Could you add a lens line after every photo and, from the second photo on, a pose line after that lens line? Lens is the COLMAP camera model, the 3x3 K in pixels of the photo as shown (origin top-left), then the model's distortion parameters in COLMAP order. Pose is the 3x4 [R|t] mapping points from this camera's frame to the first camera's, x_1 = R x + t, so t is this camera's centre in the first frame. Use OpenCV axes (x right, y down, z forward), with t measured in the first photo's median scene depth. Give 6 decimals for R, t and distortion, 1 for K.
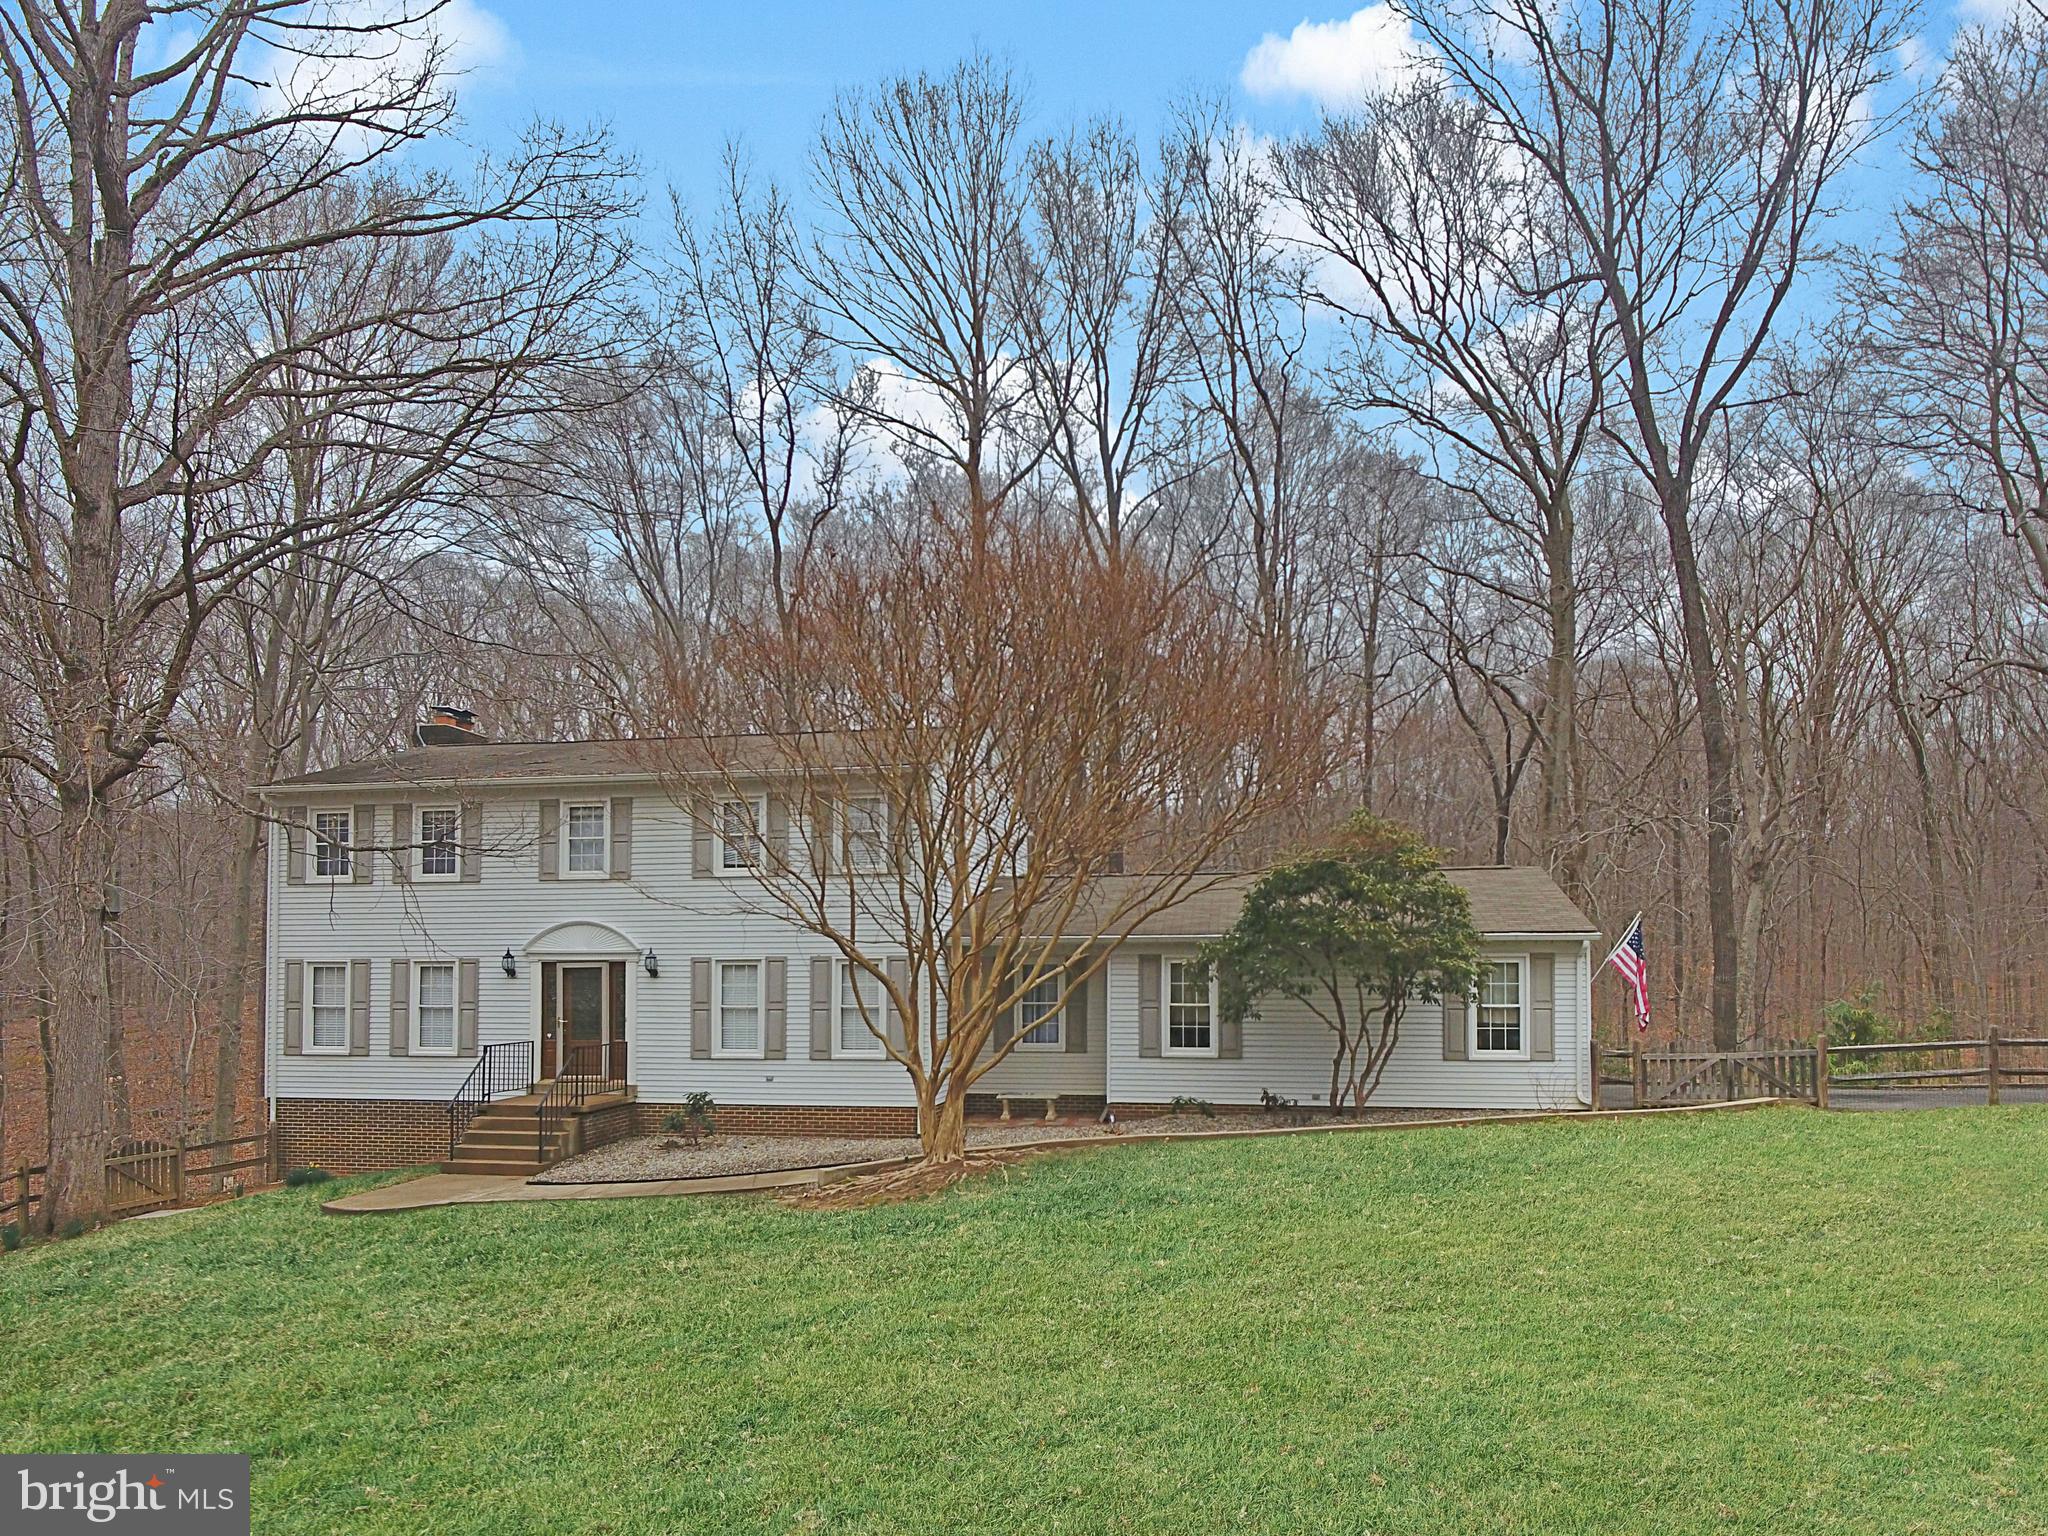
lens RADIAL K [[1164.9, 0, 1022.2], [0, 1164.9, 873.2], [0, 0, 1]] dist [0.001502, -0.002305]
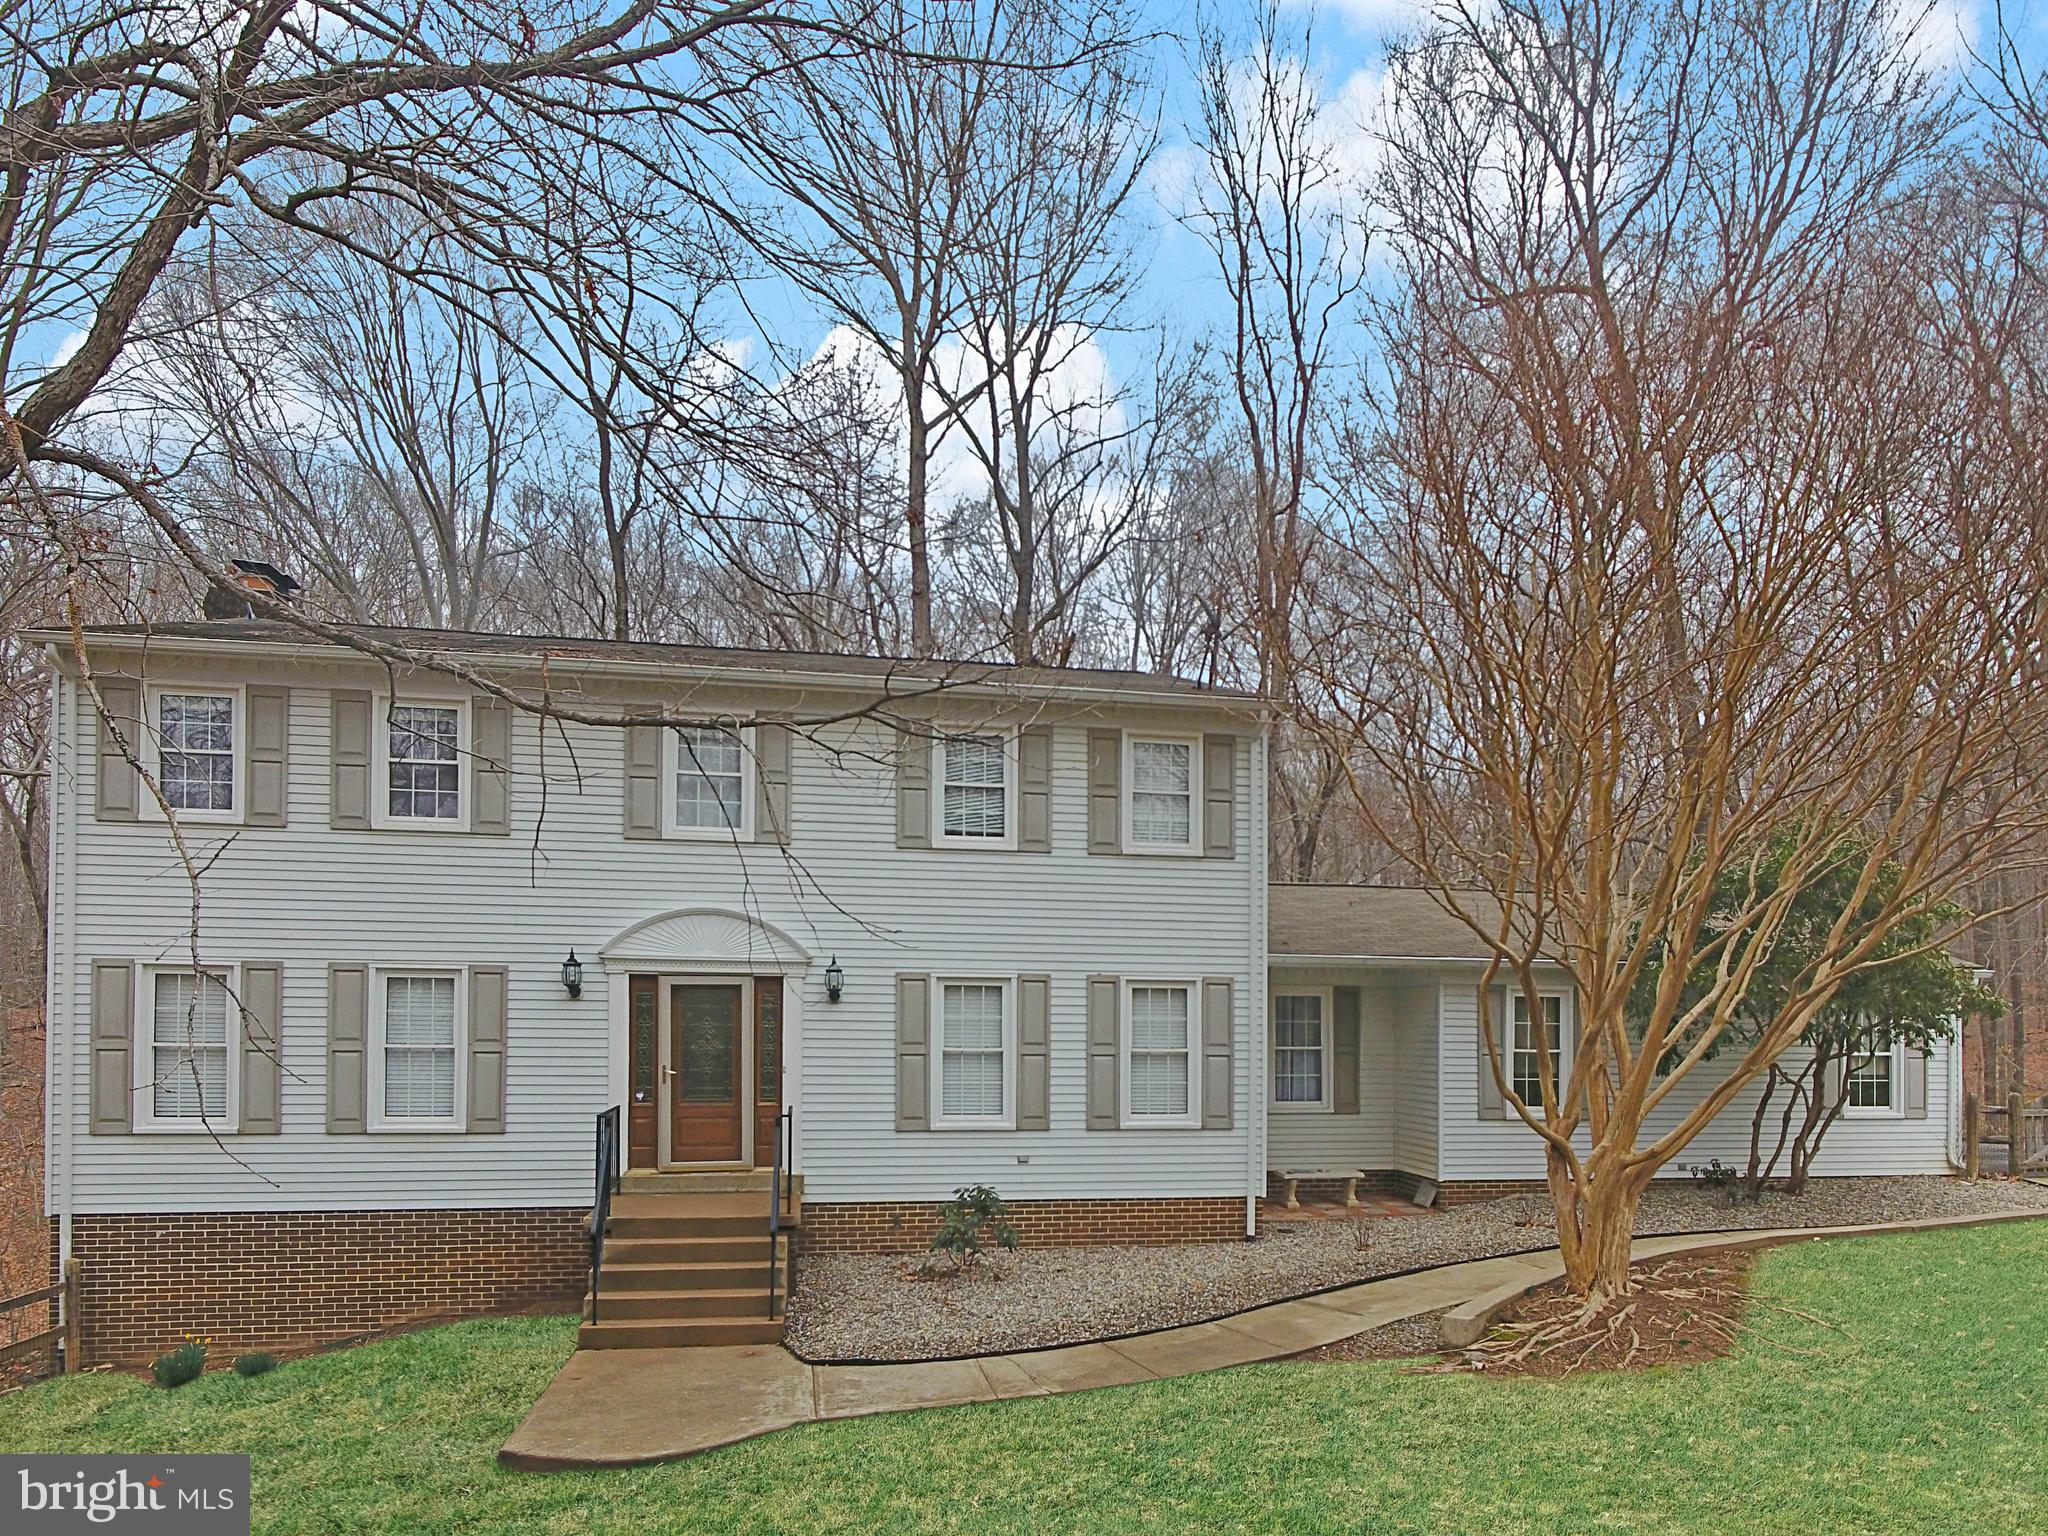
lens RADIAL K [[1246.0, 0, 1115.4], [0, 1246.0, 996.4], [0, 0, 1]] dist [0.000748, -0.001889]
pose [[0.944232, 0.020080, 0.328669, -0.395401], [-0.042379, 0.997248, 0.060823, 0.038867], [-0.326543, -0.071360, 0.942485, 0.321160]]
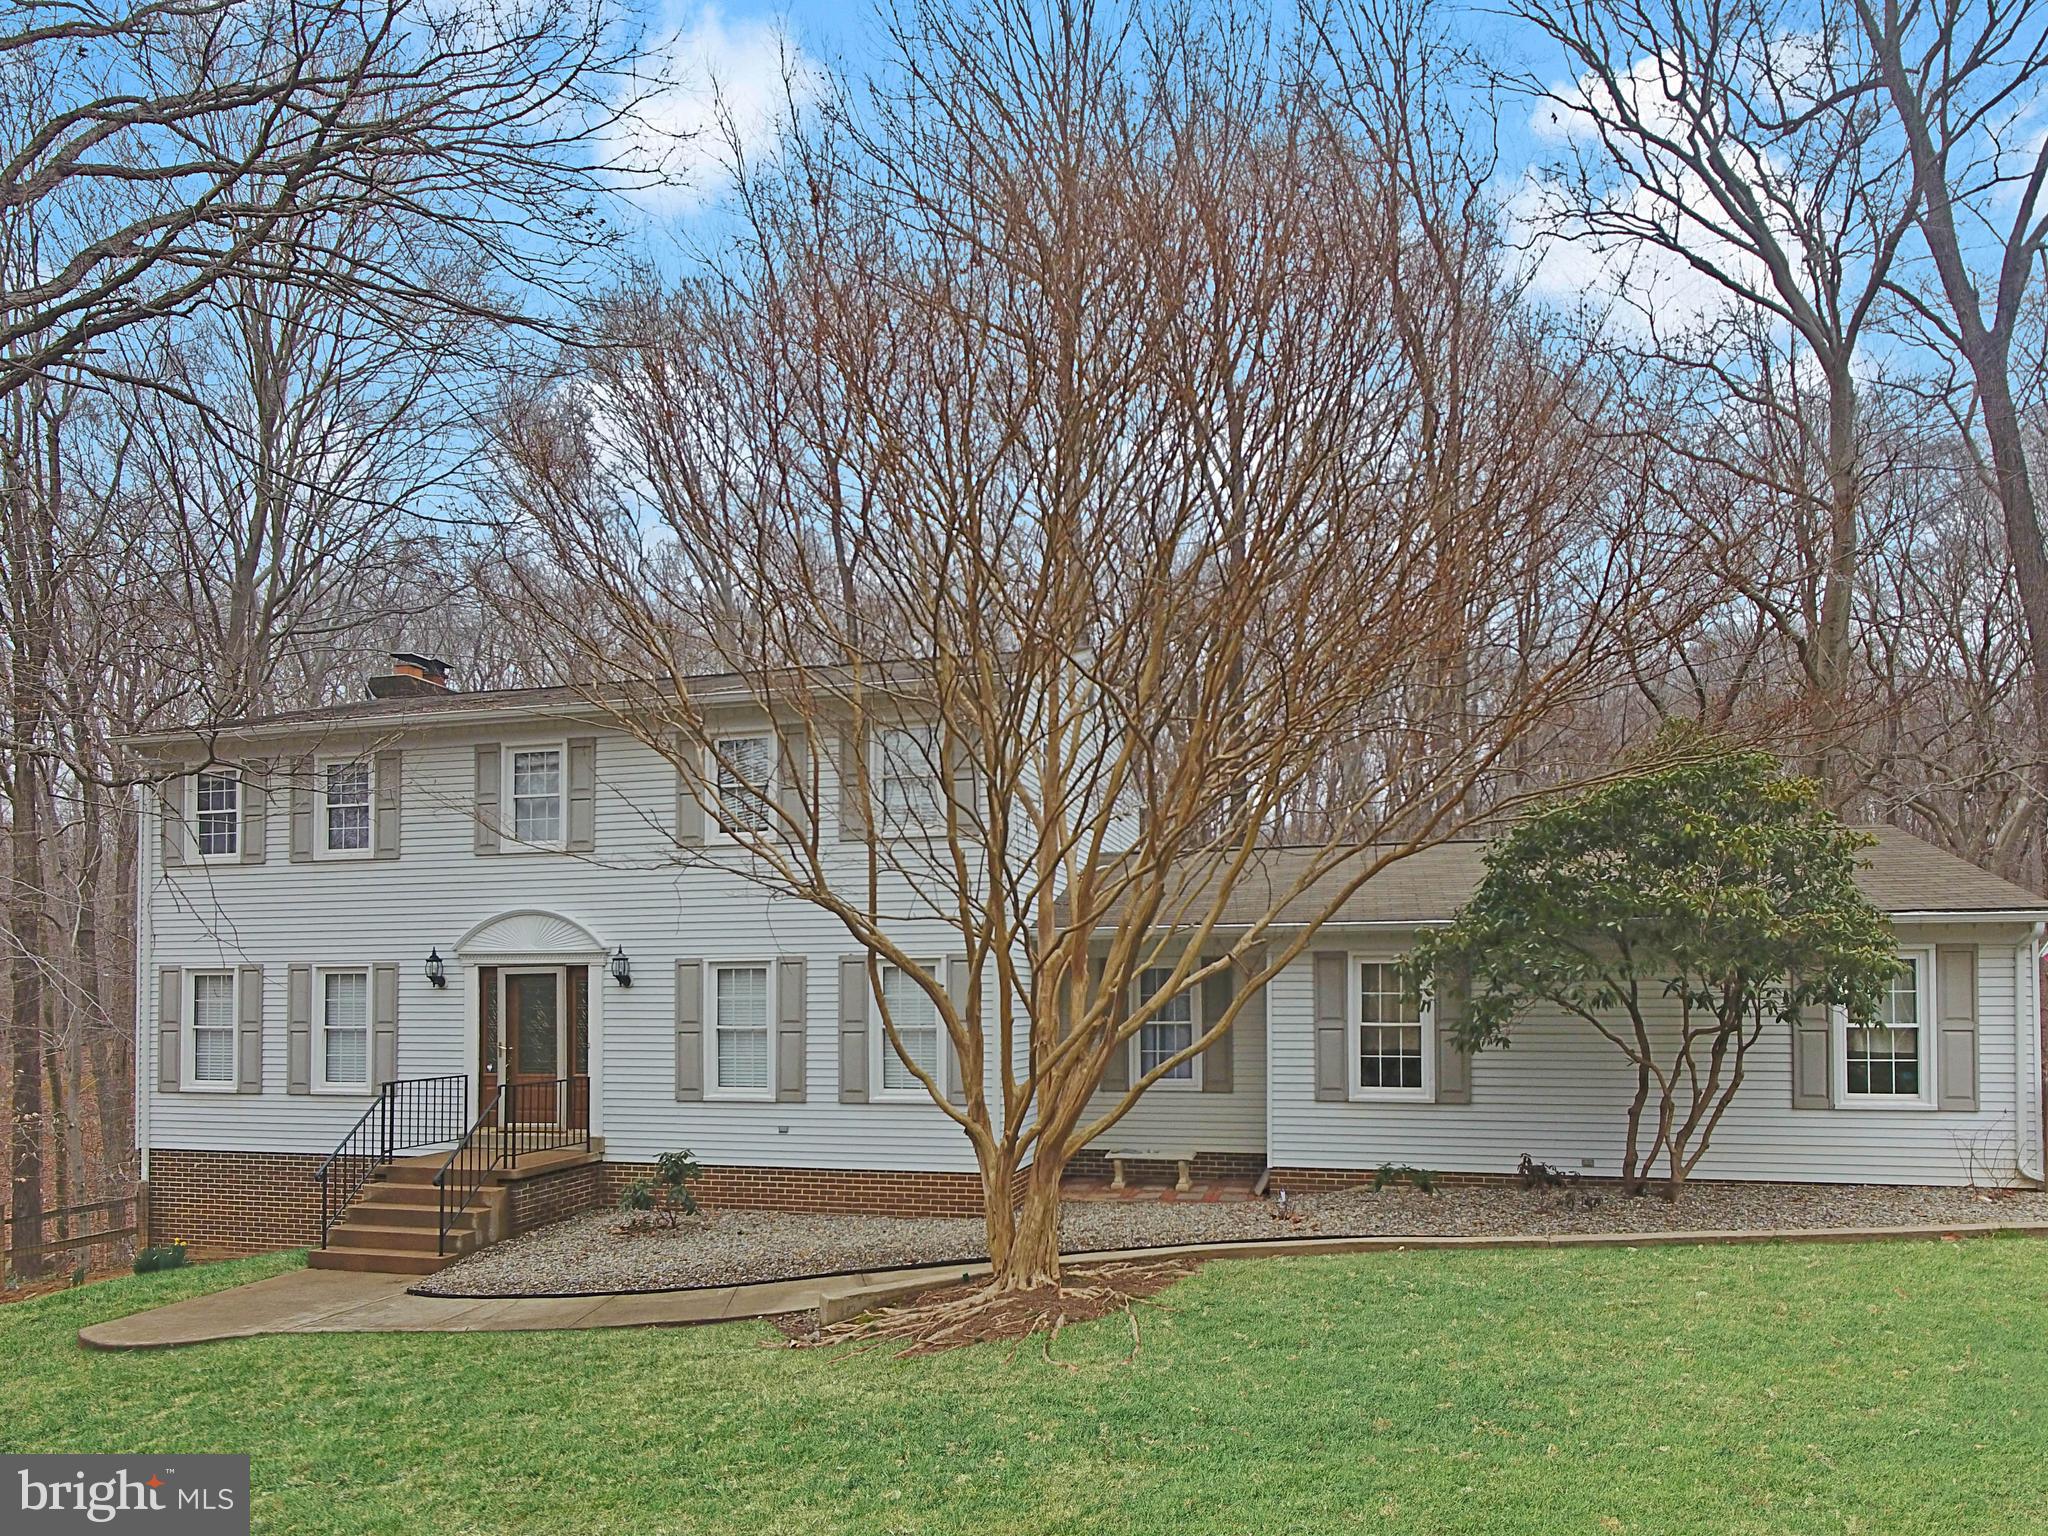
lens RADIAL K [[1234.8, 0, 1008.3], [0, 1234.8, 903.8], [0, 0, 1]] dist [-0.002235, 0.002844]
pose [[0.996124, -0.009192, -0.087476, -0.014511], [0.010096, 0.999900, 0.009897, 0.033236], [0.087377, -0.010742, 0.996117, 0.265400]]
